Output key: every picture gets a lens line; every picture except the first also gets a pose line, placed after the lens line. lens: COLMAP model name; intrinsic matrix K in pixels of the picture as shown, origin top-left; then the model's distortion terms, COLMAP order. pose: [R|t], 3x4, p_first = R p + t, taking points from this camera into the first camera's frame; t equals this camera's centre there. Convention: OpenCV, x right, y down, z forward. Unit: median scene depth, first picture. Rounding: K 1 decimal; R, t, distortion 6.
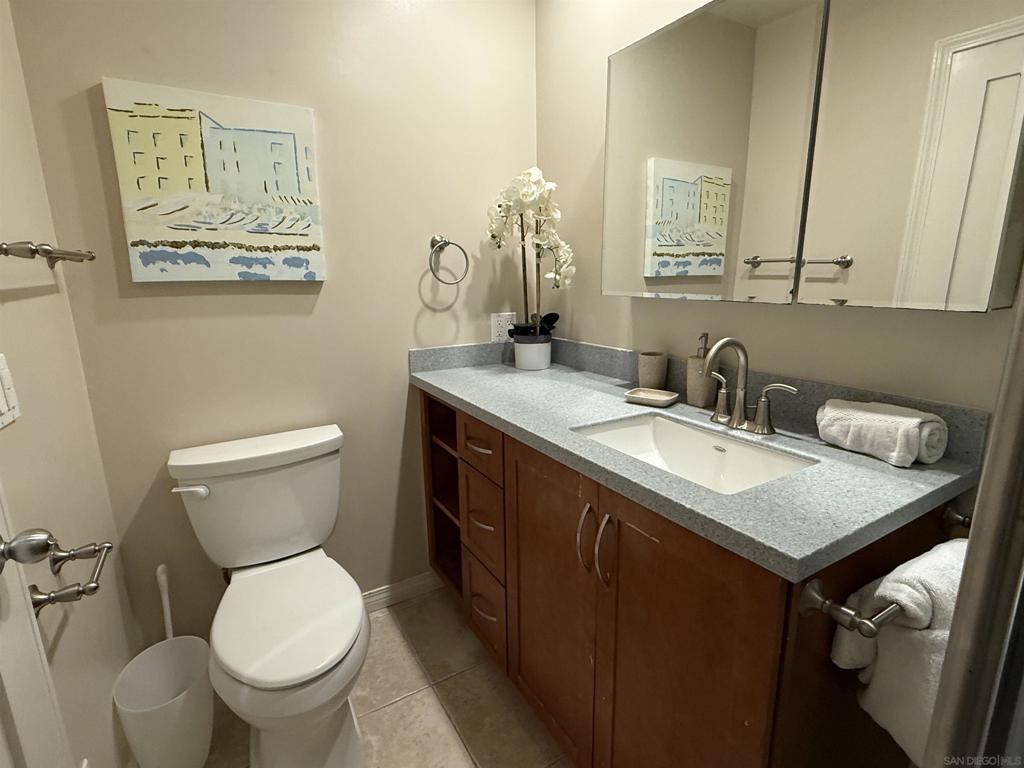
lens RADIAL K [[508.2, 0, 511.2], [0, 508.2, 383.1], [0, 0, 1]] dist [-0.000903, 0.001030]
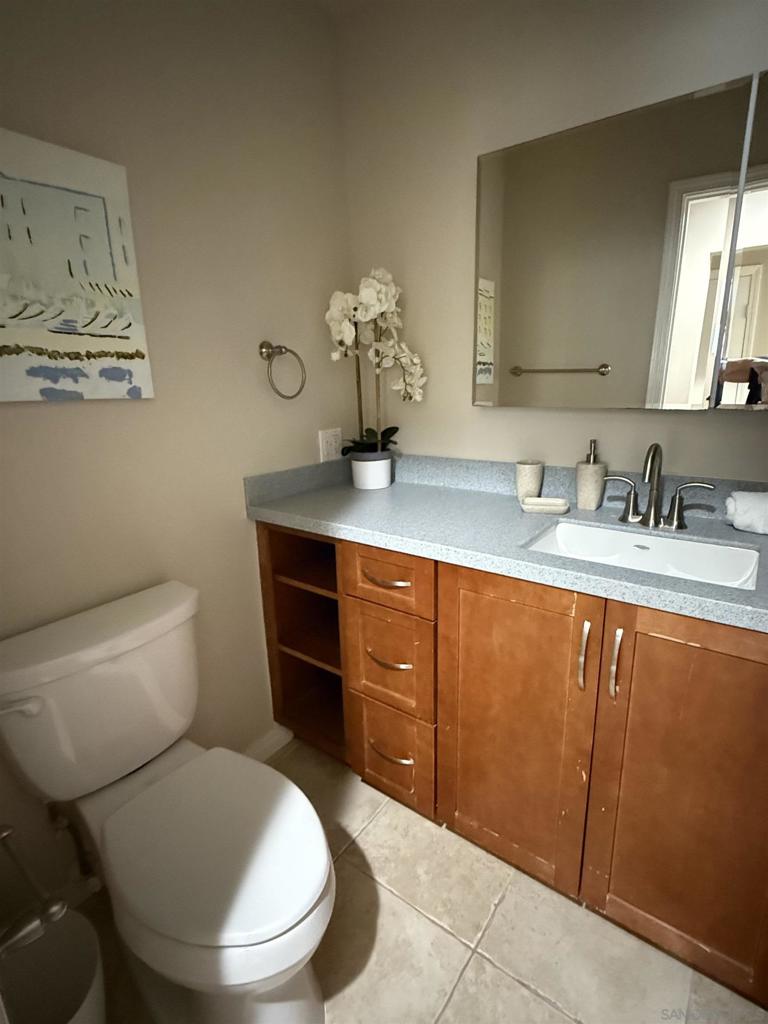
lens RADIAL K [[508.2, 0, 383.3], [0, 508.2, 506.2], [0, 0, 1]] dist [-0.000903, 0.001030]
pose [[0.921770, -0.103191, 0.373753, -0.358318], [0.093501, 0.994646, 0.044017, -0.040670], [-0.376294, -0.005627, 0.926483, 0.158566]]
